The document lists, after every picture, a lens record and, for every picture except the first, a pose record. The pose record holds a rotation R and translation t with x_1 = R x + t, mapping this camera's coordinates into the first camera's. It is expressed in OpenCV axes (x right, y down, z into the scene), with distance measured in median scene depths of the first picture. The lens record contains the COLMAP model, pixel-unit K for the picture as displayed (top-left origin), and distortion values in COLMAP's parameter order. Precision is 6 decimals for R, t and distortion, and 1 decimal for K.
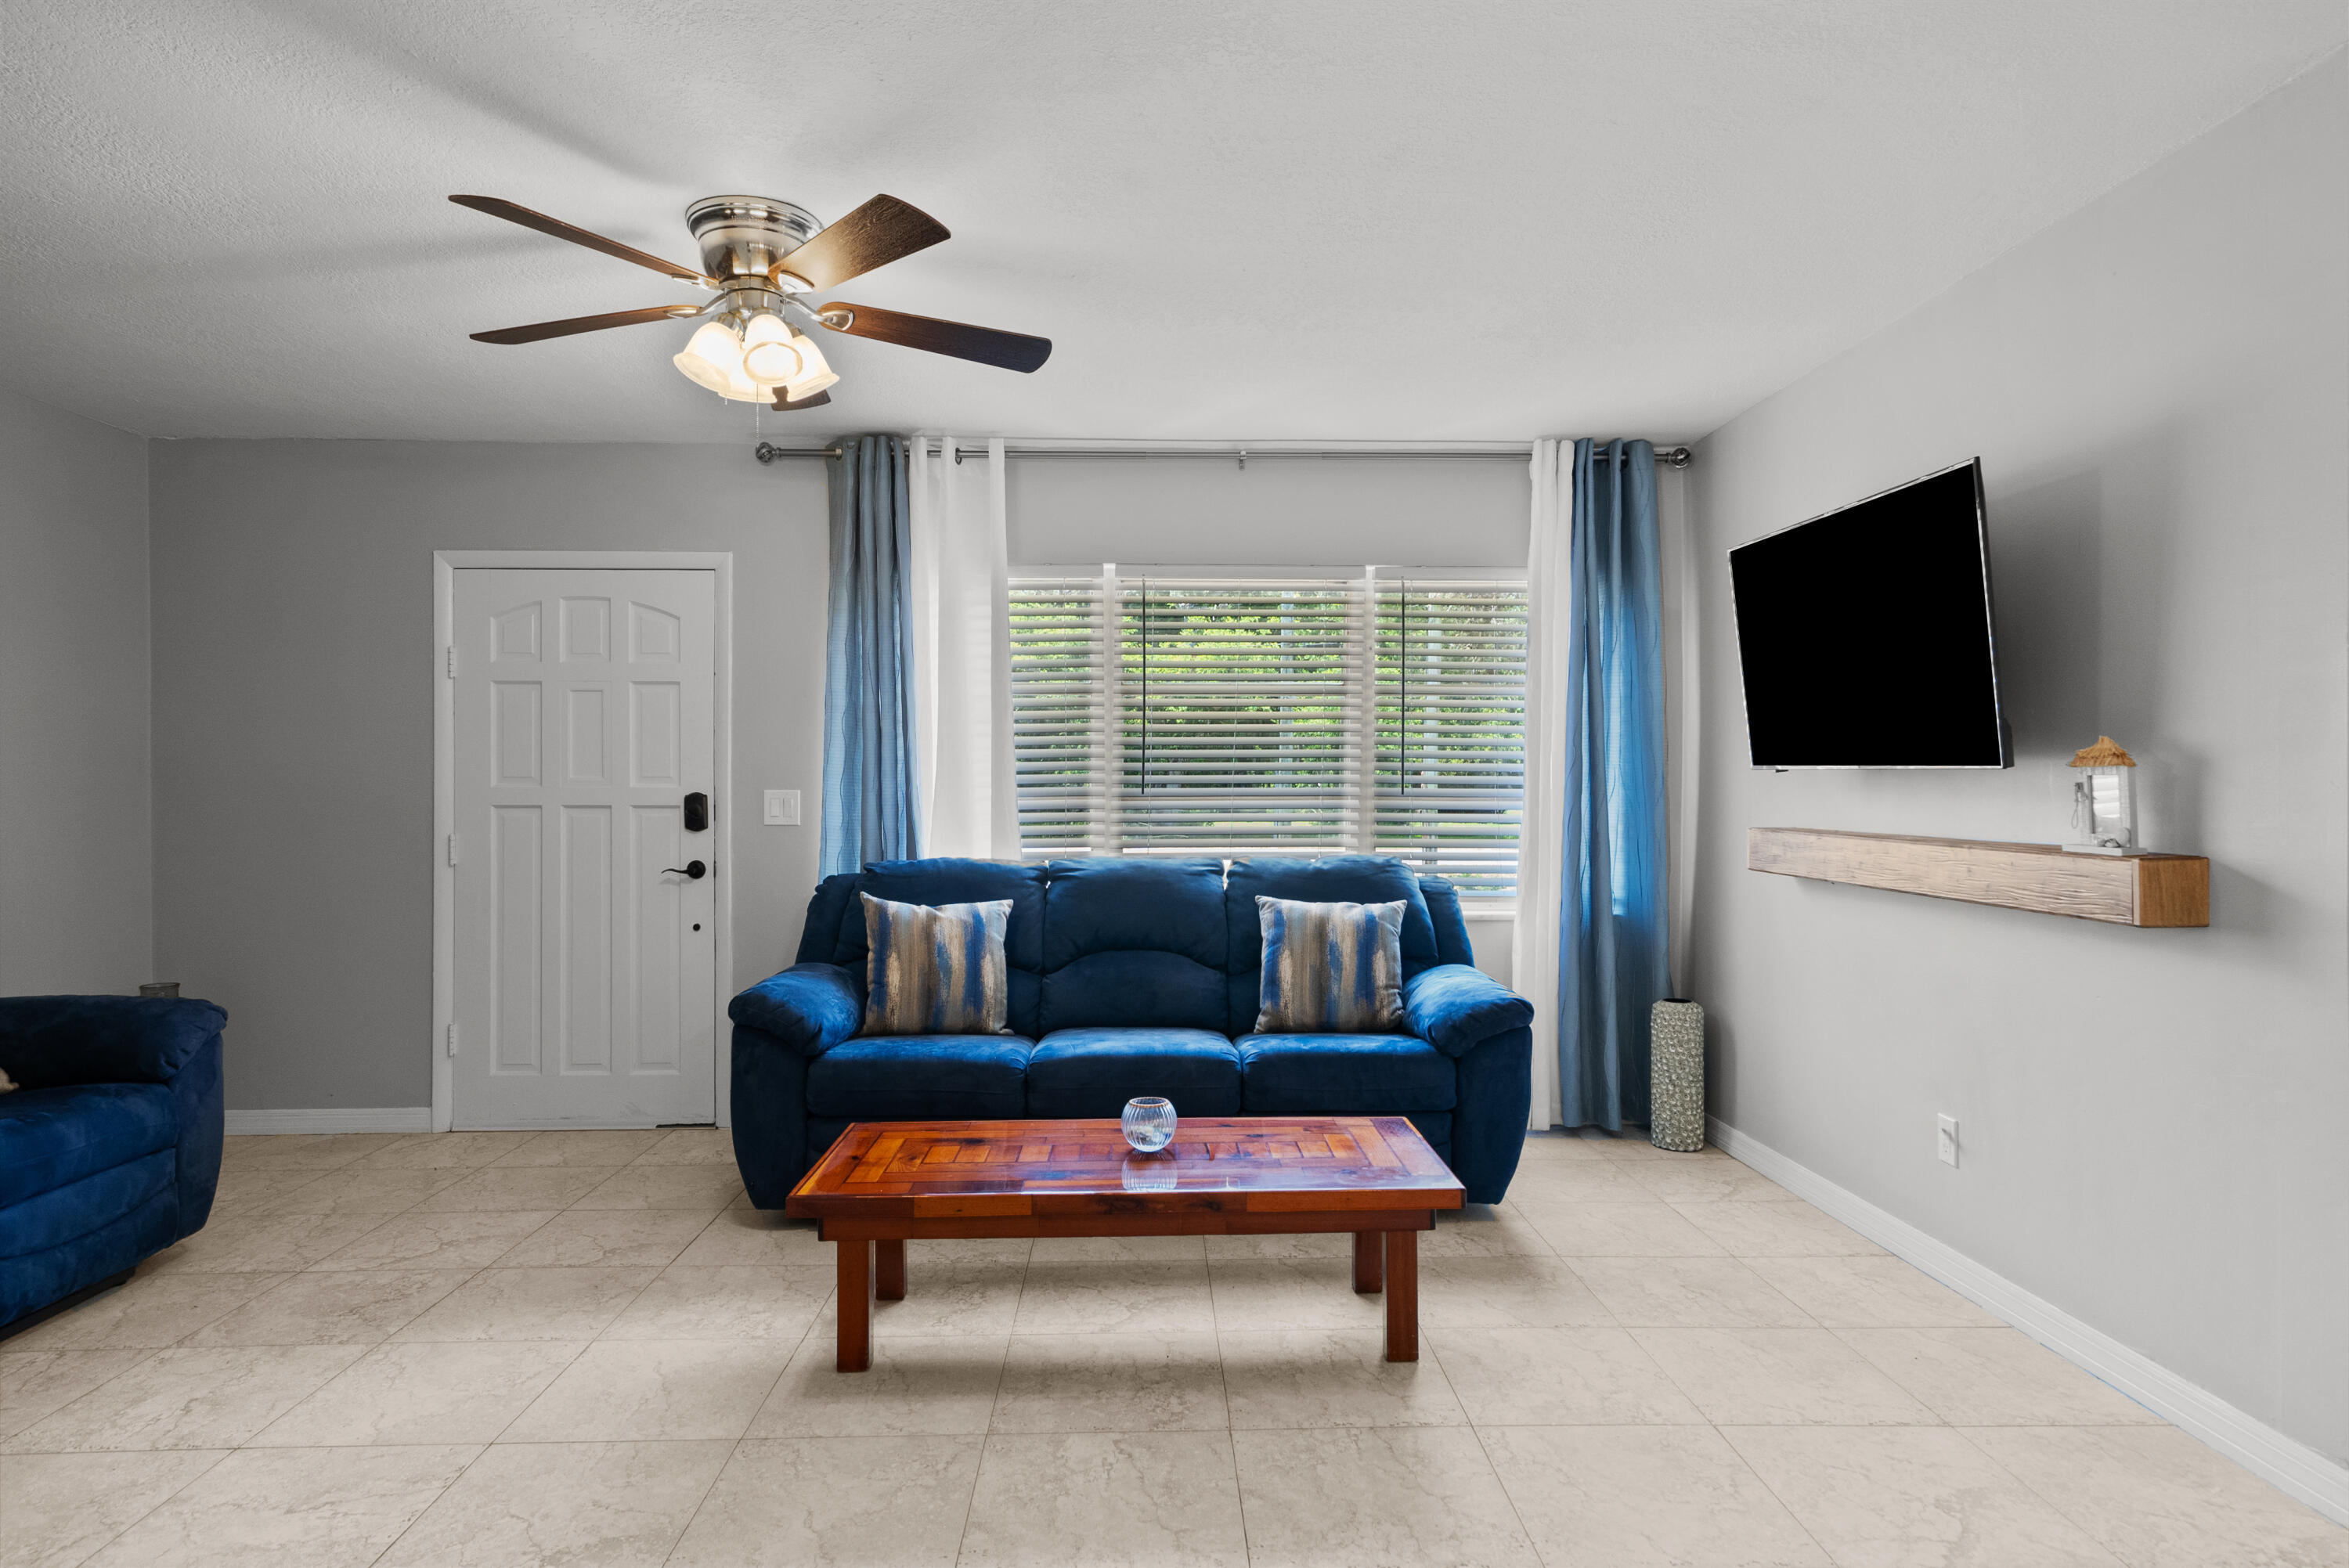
lens RADIAL K [[1314.6, 0, 1174.5], [0, 1314.6, 784.0], [0, 0, 1]] dist [0.003997, 0.001131]
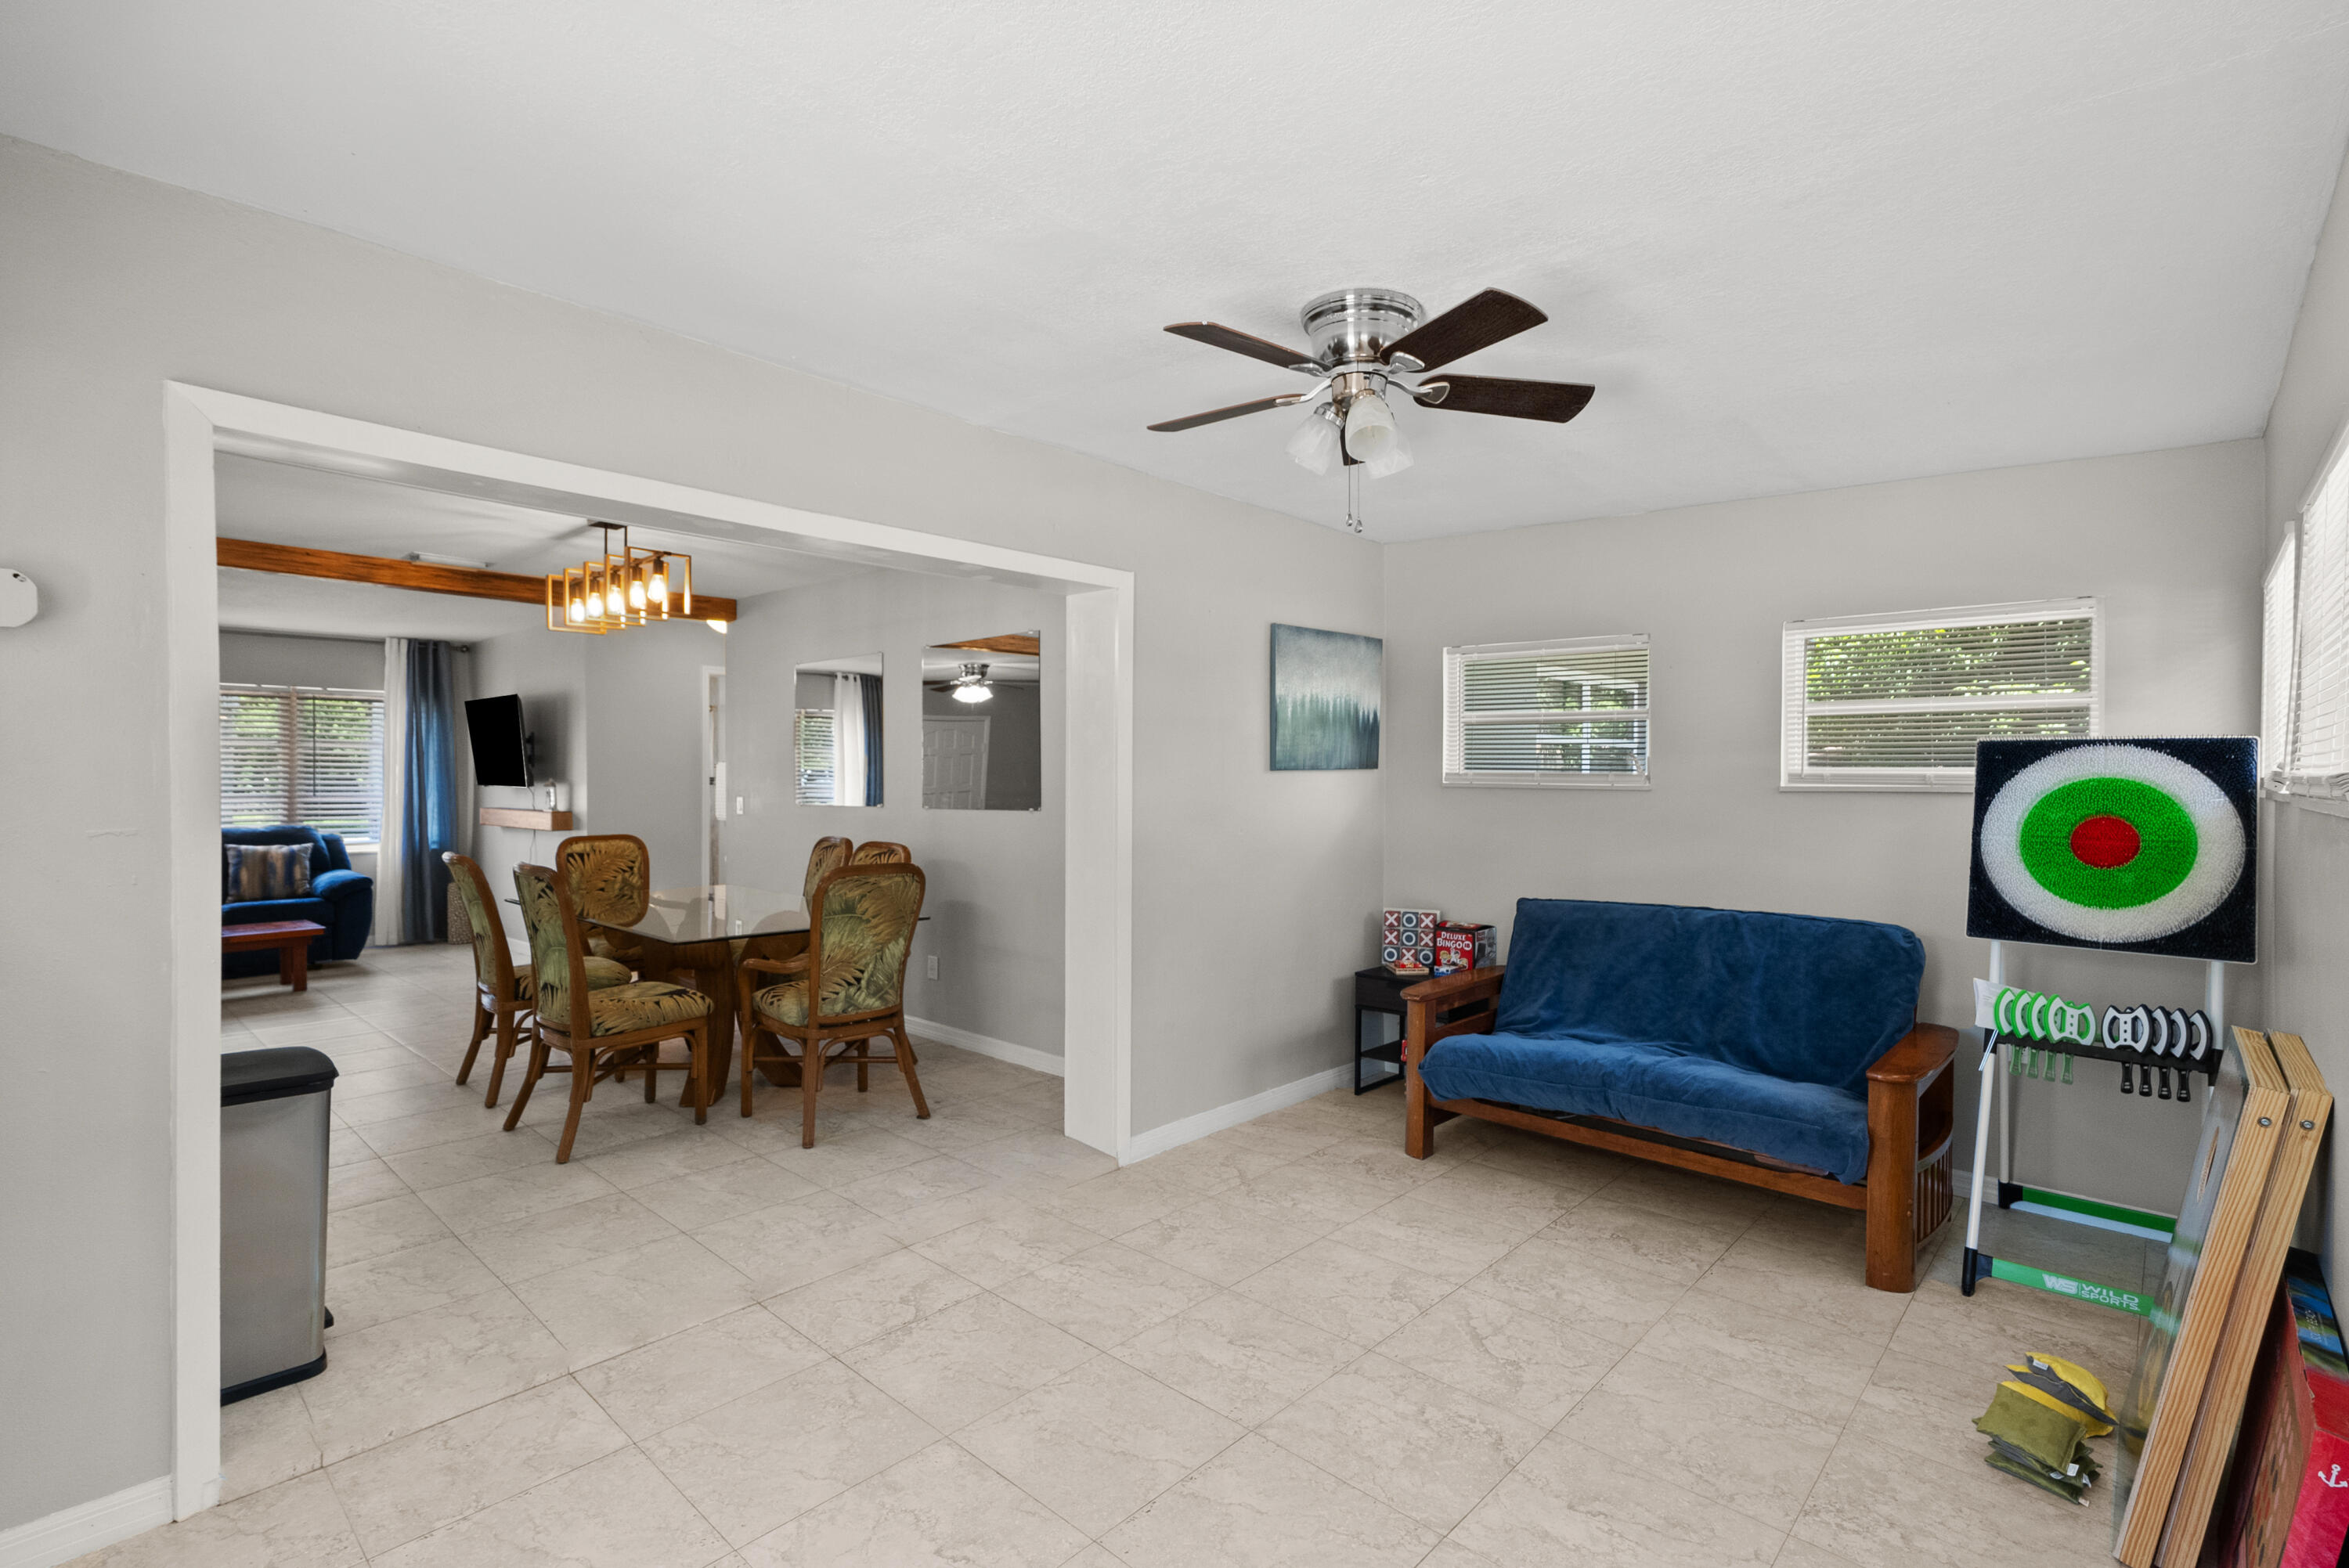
lens RADIAL K [[1087.5, 0, 1174.5], [0, 1087.5, 784.0], [0, 0, 1]] dist [-0.002226, -0.000393]
pose [[0.697567, -0.004245, 0.716507, -0.128957], [0.001399, 0.999989, 0.004563, -0.019617], [-0.716518, -0.002181, 0.697565, -1.373735]]
